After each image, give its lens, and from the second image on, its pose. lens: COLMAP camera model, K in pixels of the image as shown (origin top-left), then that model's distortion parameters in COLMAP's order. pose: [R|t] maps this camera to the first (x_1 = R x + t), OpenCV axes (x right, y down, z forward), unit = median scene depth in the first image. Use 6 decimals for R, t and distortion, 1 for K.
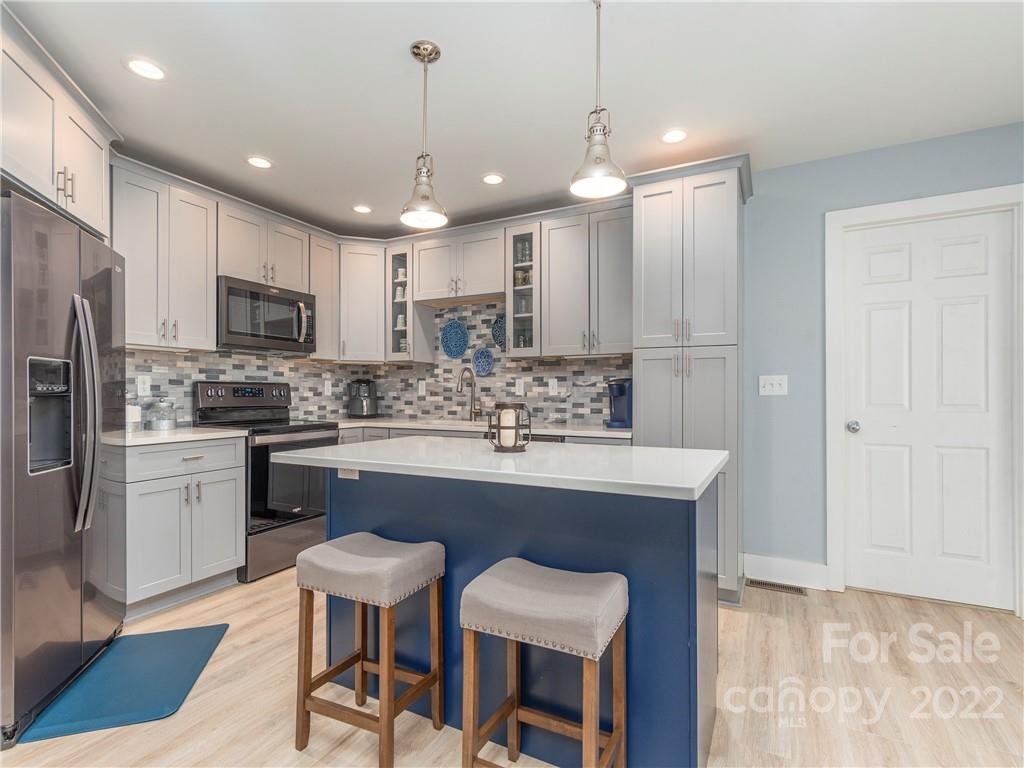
lens RADIAL K [[516.4, 0, 514.4], [0, 516.4, 396.1], [0, 0, 1]] dist [0.004275, 0.003101]
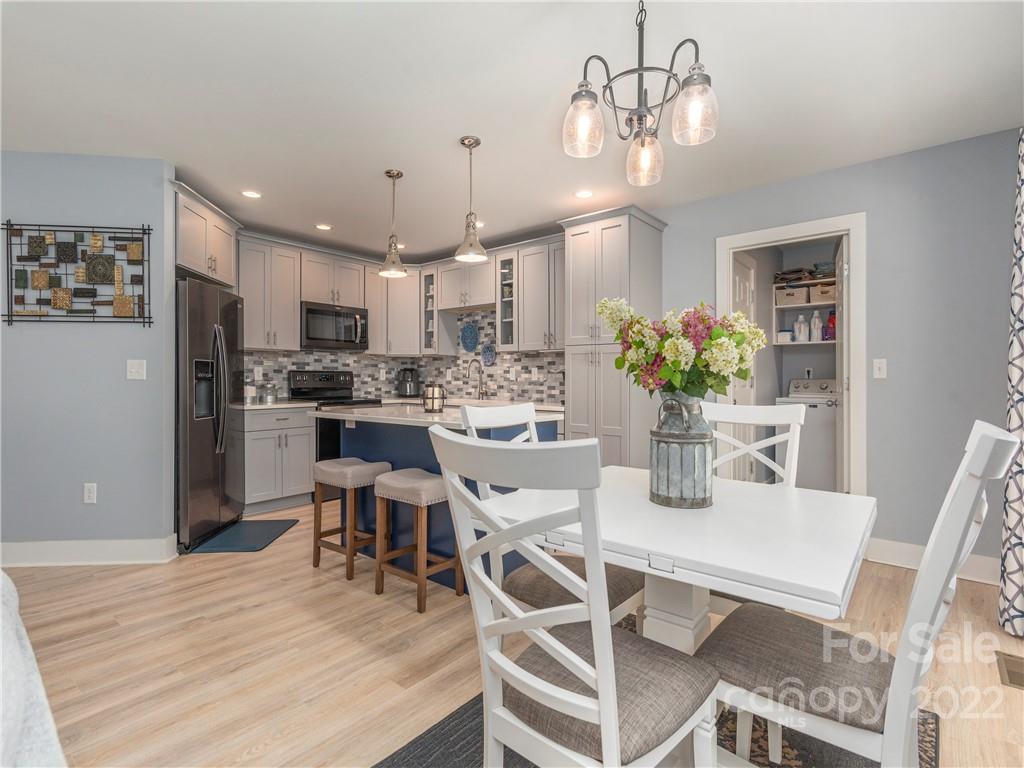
lens RADIAL K [[528.1, 0, 504.6], [0, 528.1, 383.6], [0, 0, 1]] dist [0.009281, 0.000968]
pose [[0.973435, 0.001826, -0.228957, 0.297081], [-0.001355, 0.999997, 0.002214, 0.004185], [0.228961, -0.001844, 0.973434, -0.305178]]
